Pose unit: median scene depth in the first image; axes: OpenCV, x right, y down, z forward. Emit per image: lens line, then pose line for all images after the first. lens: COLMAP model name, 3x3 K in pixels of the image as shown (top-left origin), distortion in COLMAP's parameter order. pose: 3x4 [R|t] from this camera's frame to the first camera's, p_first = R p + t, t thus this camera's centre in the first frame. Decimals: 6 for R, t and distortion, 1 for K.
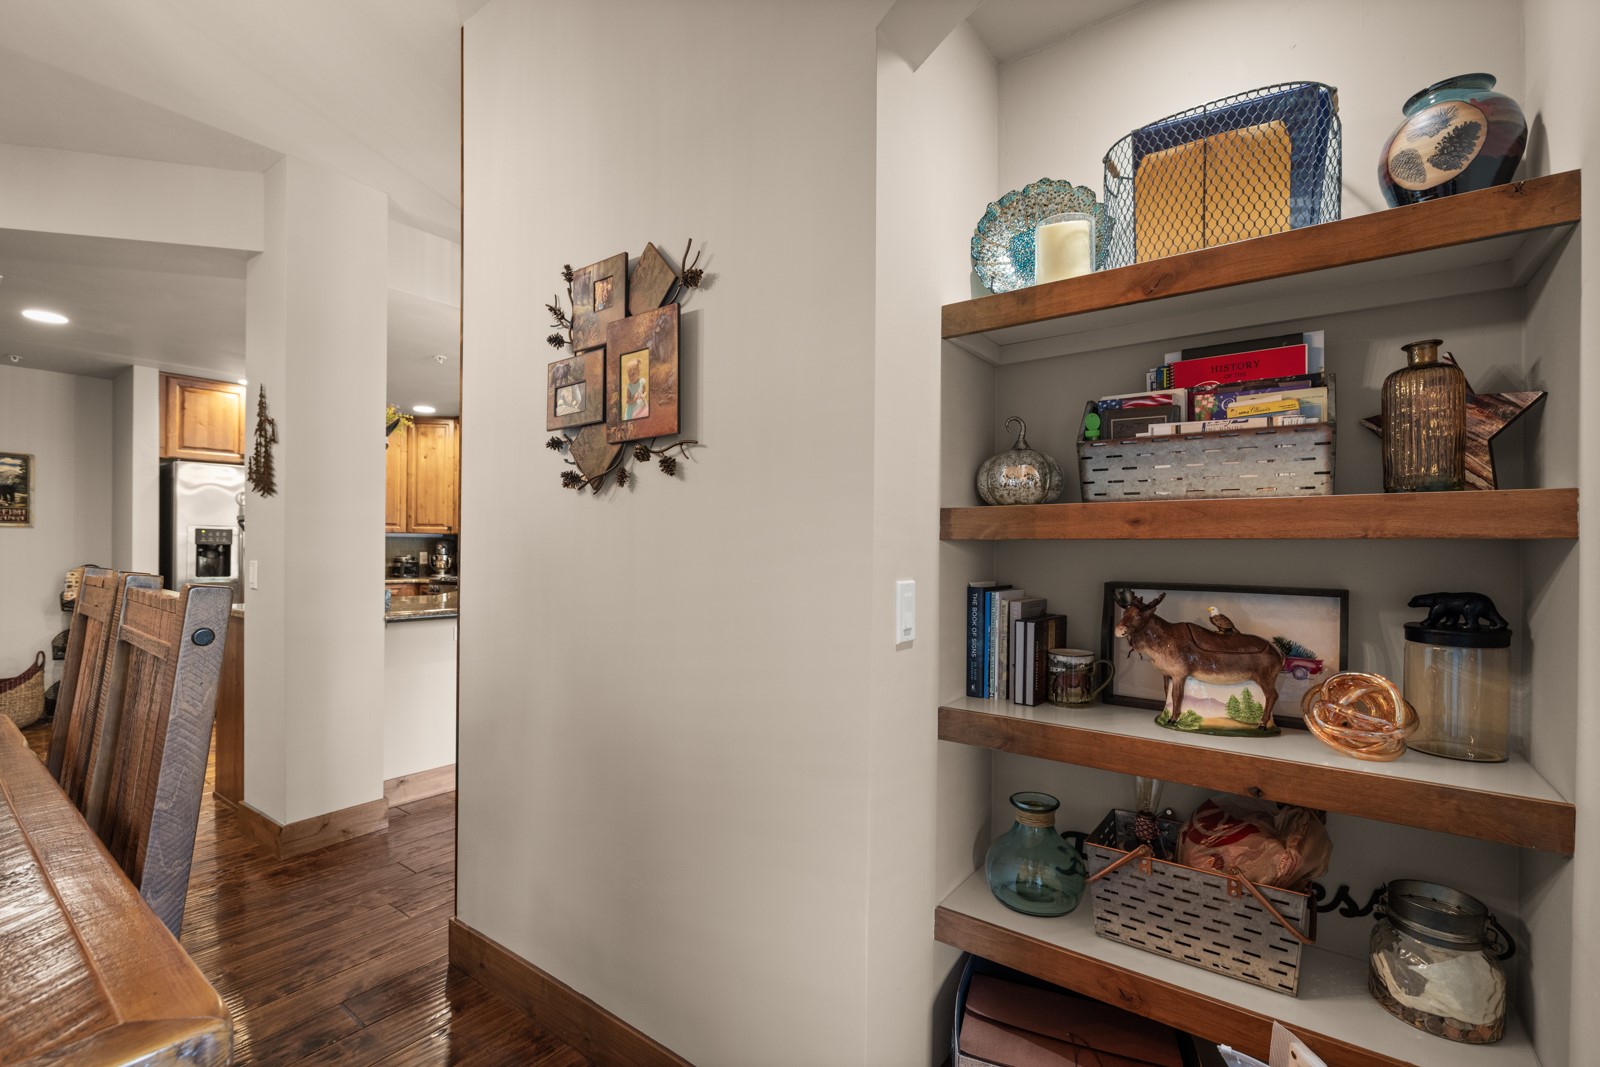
lens RADIAL K [[723.1, 0, 799.1], [0, 723.1, 545.7], [0, 0, 1]] dist [0.000150, 0.000282]
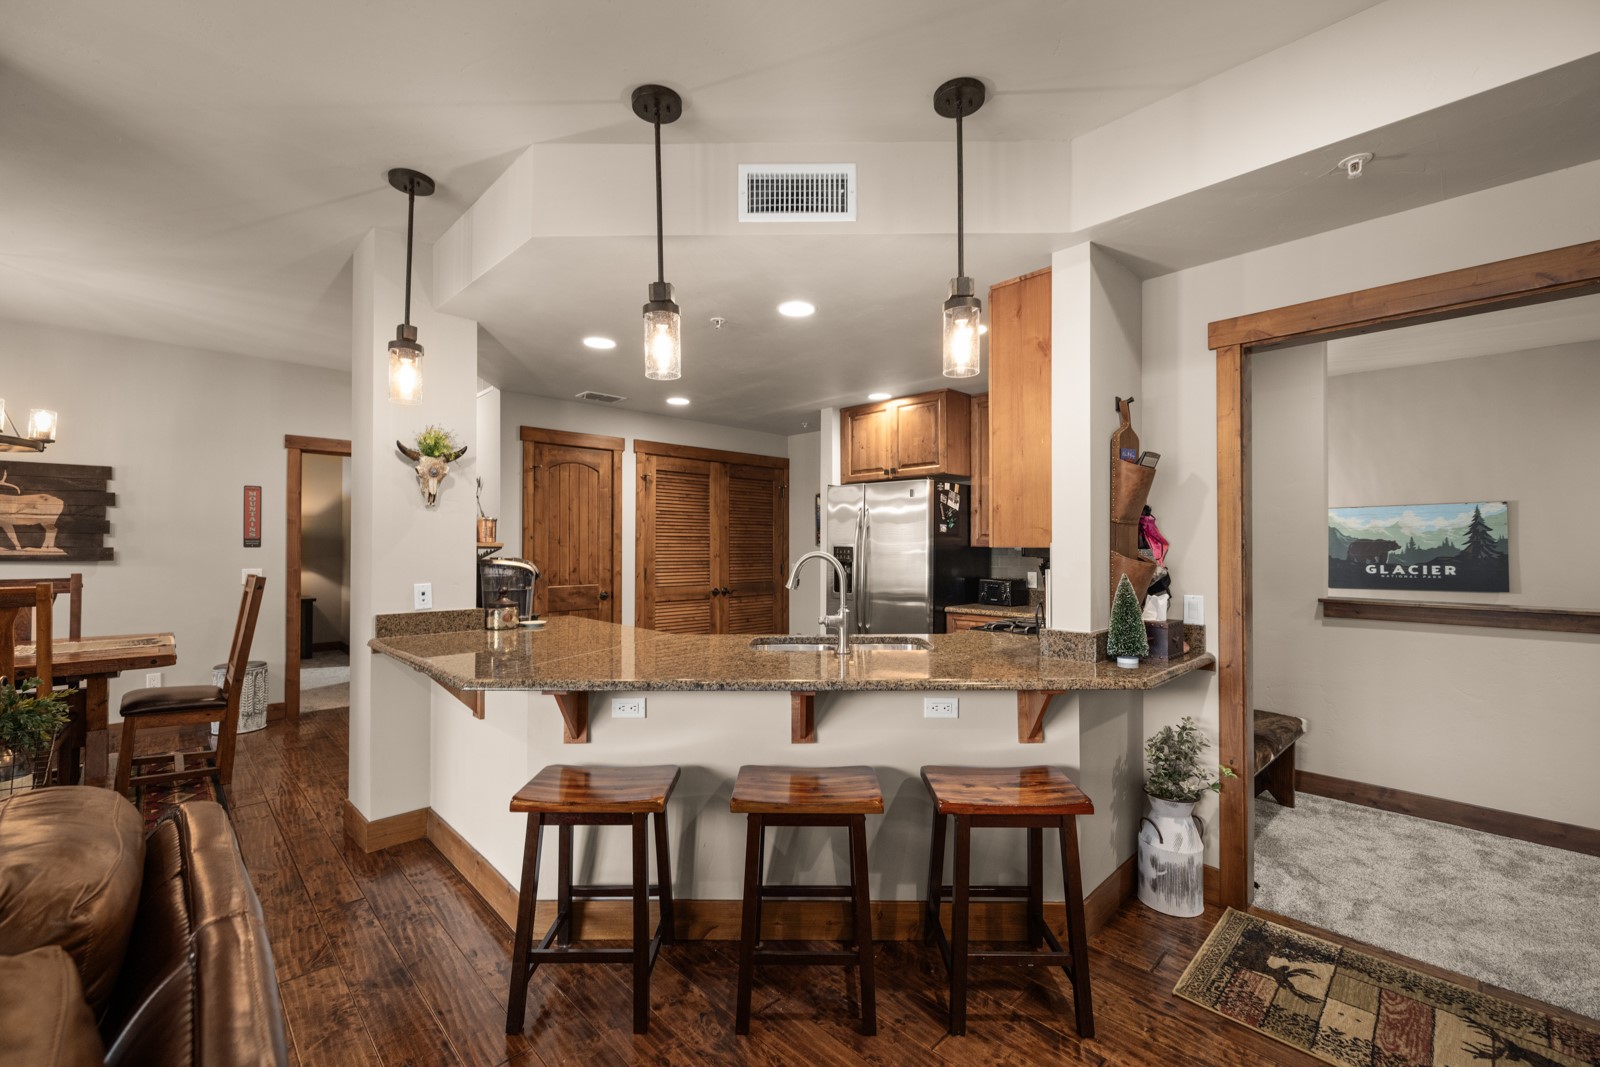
lens RADIAL K [[673.9, 0, 791.7], [0, 673.9, 535.1], [0, 0, 1]] dist [-0.001965, -0.000055]
pose [[-0.135888, -0.023279, -0.990451, 0.171956], [-0.009573, 0.999708, -0.022183, -0.018030], [0.990678, 0.006467, -0.136072, 1.068634]]
